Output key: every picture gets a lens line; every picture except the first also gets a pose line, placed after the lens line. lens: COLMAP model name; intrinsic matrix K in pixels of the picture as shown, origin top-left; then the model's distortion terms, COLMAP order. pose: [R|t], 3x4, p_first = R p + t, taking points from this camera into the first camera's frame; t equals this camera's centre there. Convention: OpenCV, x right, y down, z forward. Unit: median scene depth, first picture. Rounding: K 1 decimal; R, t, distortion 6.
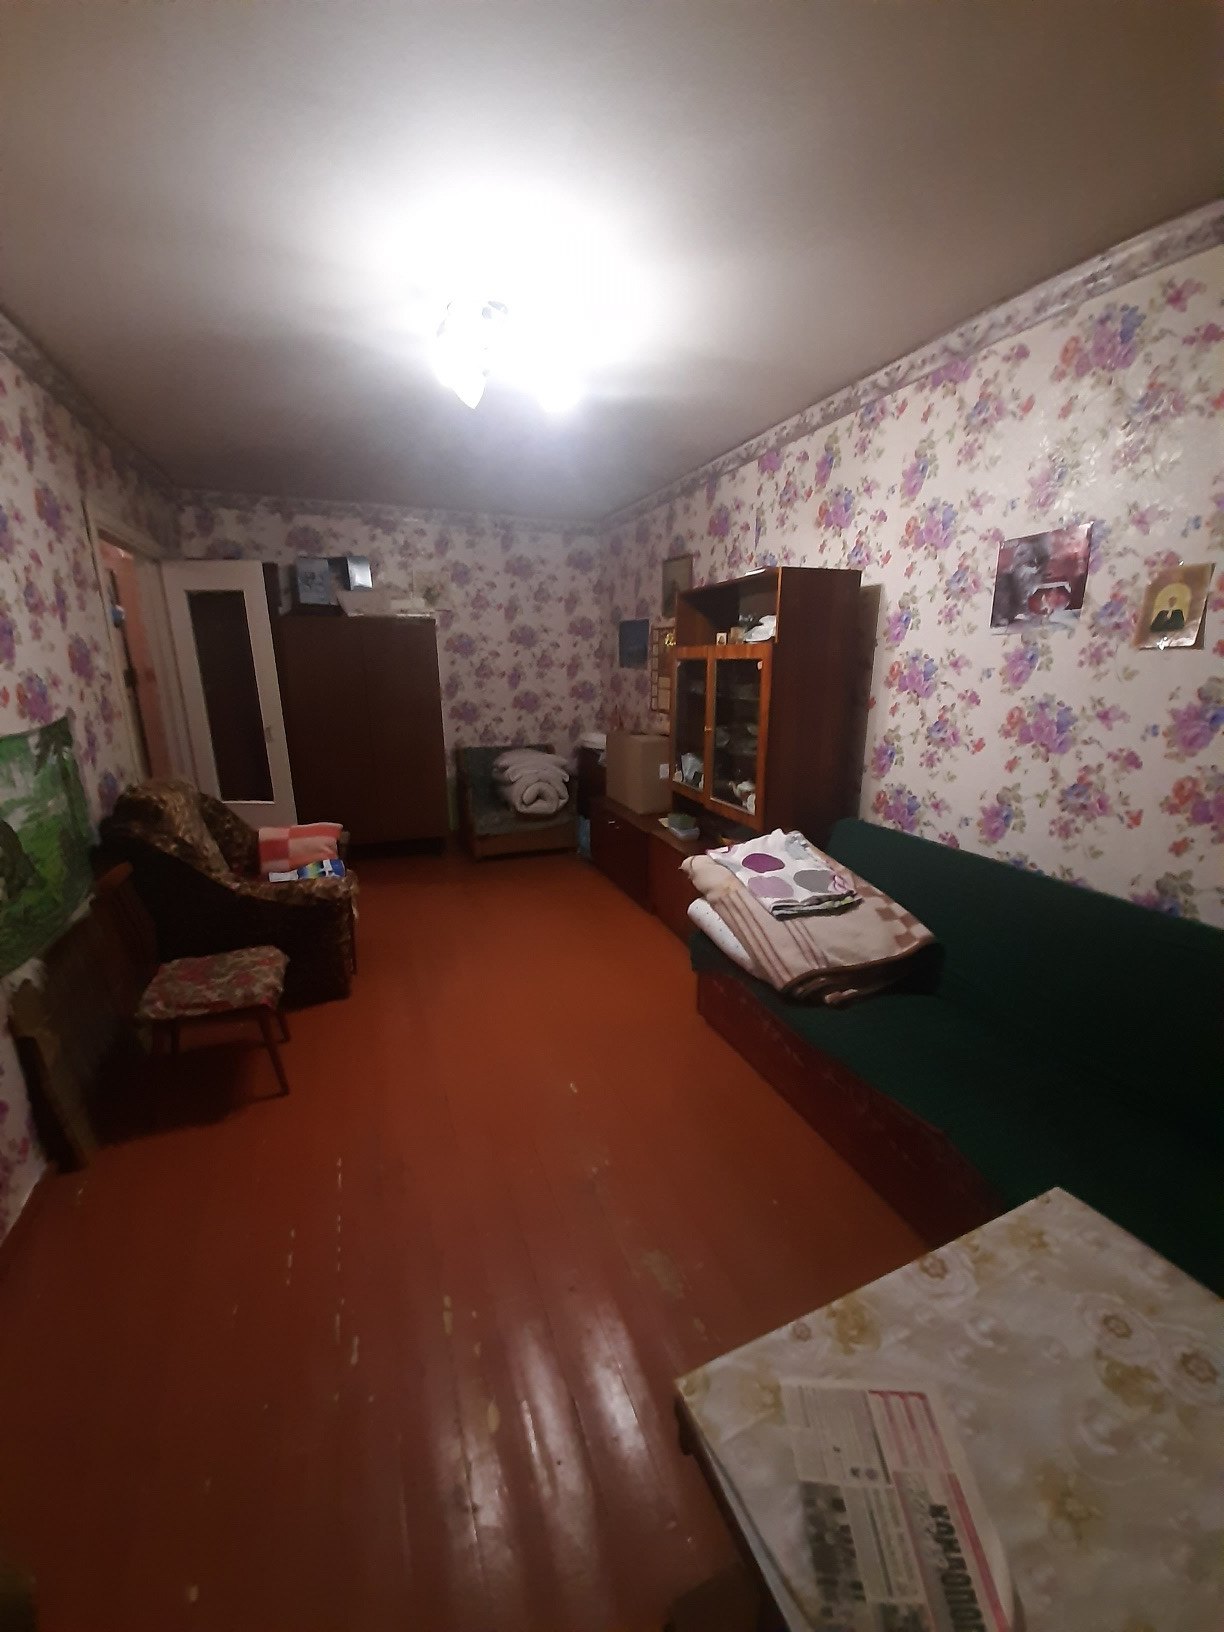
lens RADIAL K [[629.5, 0, 615.5], [0, 629.5, 828.5], [0, 0, 1]] dist [0.014789, -0.013643]
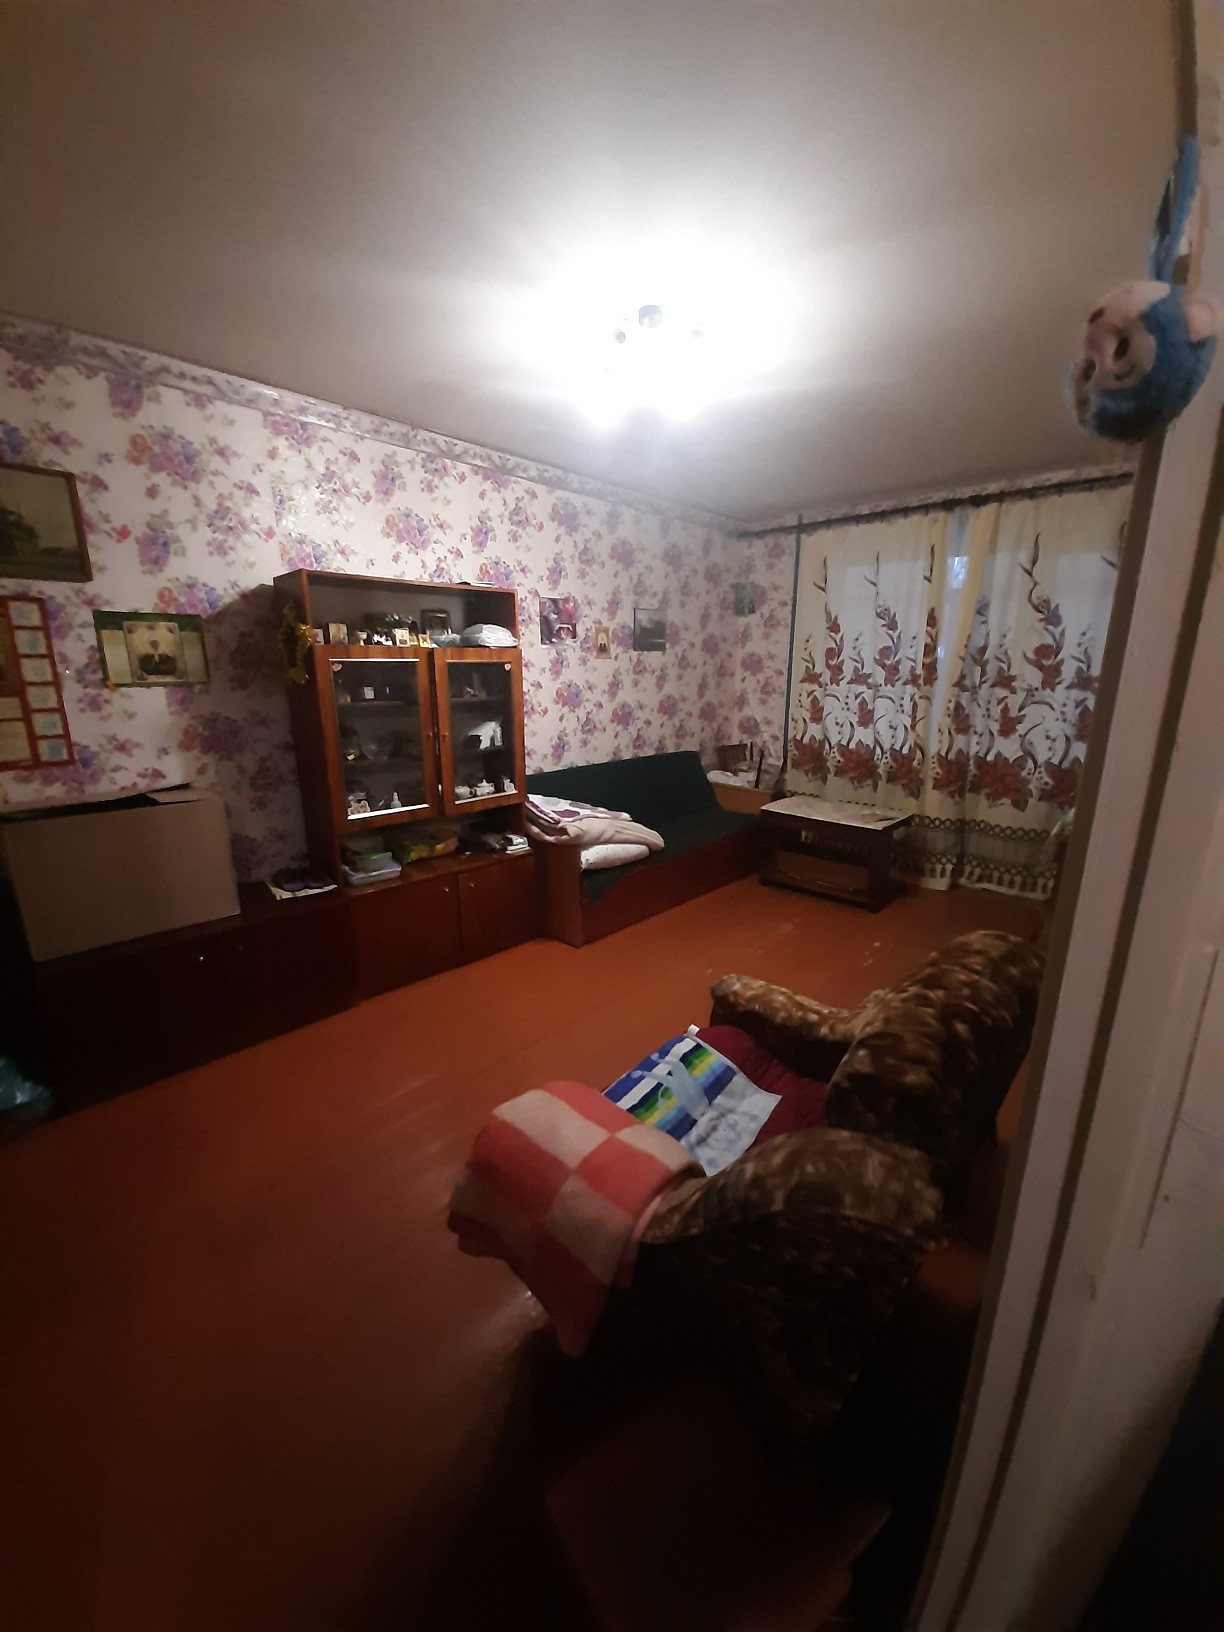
lens RADIAL K [[629.5, 0, 615.5], [0, 629.5, 828.5], [0, 0, 1]] dist [0.014789, -0.013643]
pose [[-0.410055, -0.232905, 0.881822, -1.169804], [0.232829, 0.908081, 0.348108, -0.415011], [-0.881842, 0.348057, -0.318136, 1.551737]]
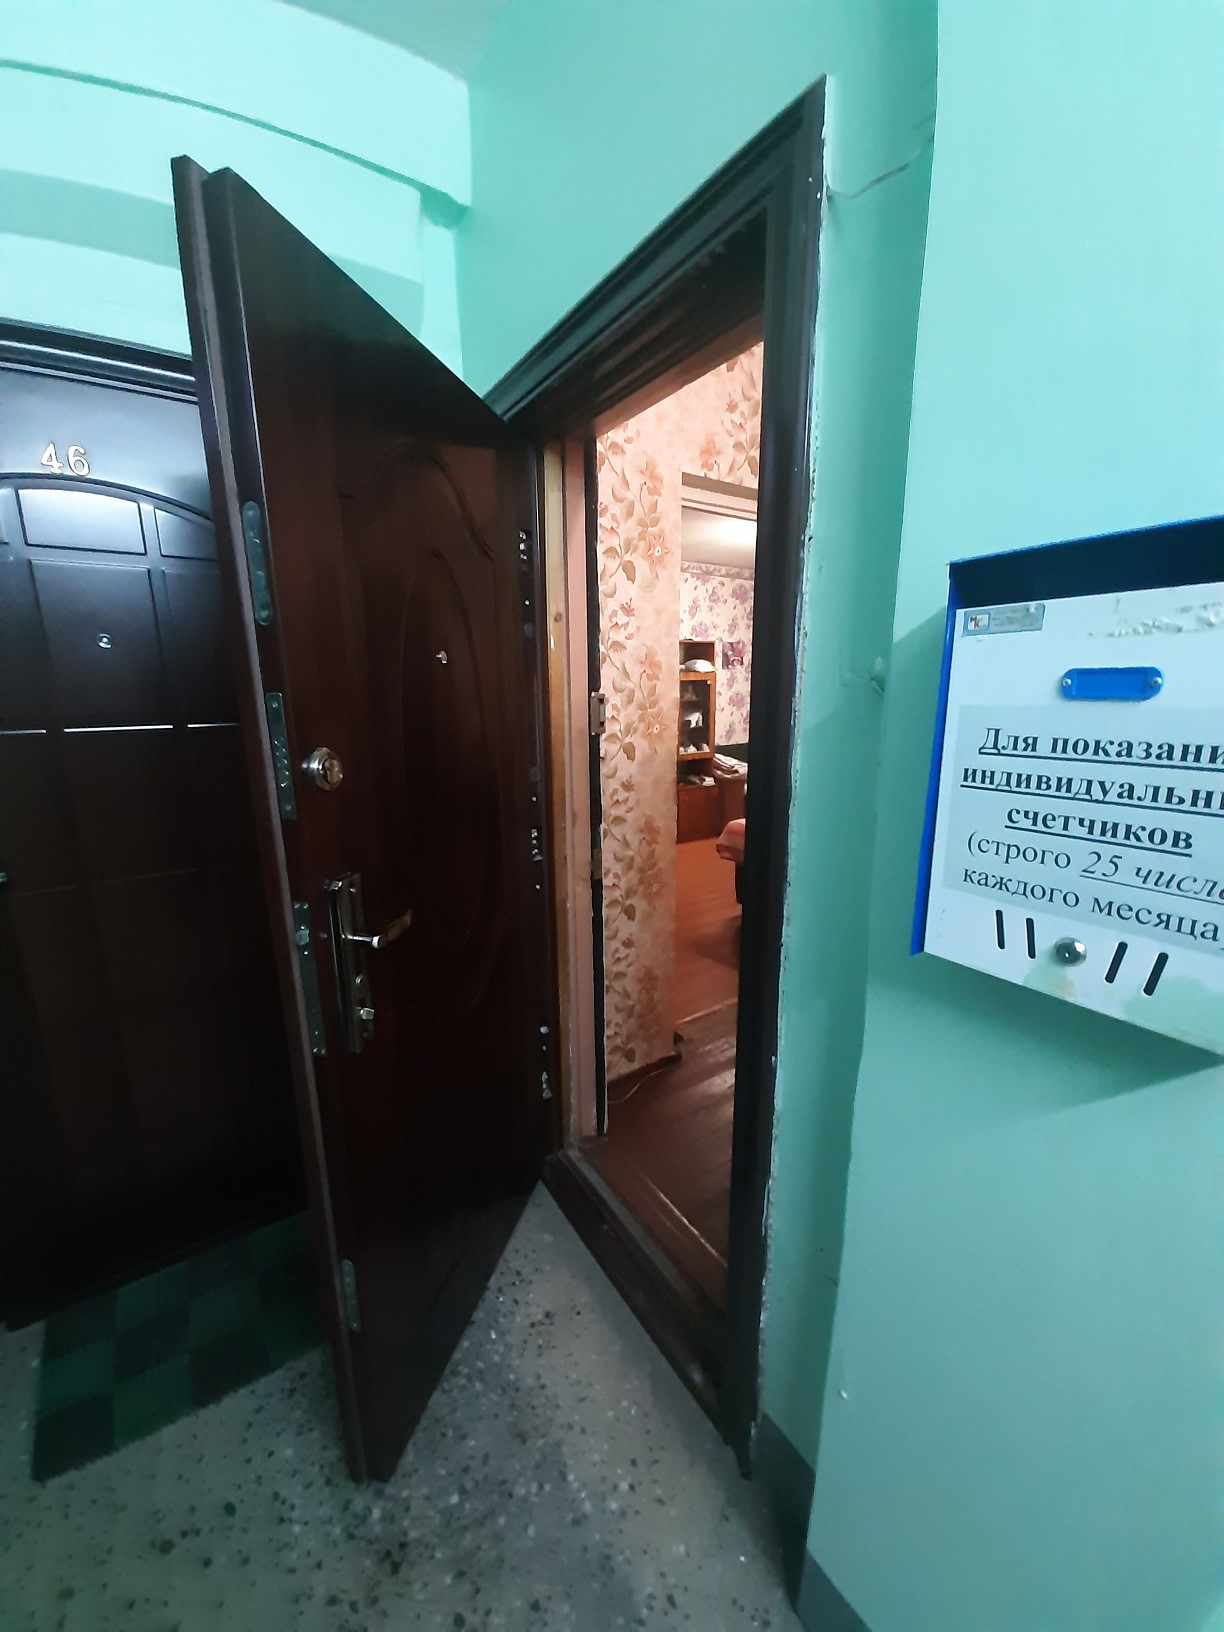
lens RADIAL K [[629.5, 0, 615.5], [0, 629.5, 828.5], [0, 0, 1]] dist [0.014789, -0.013643]
pose [[-0.207801, -0.213950, 0.954486, -2.294840], [0.263215, 0.927565, 0.265220, -0.541568], [-0.942092, 0.306348, -0.136434, 2.102091]]
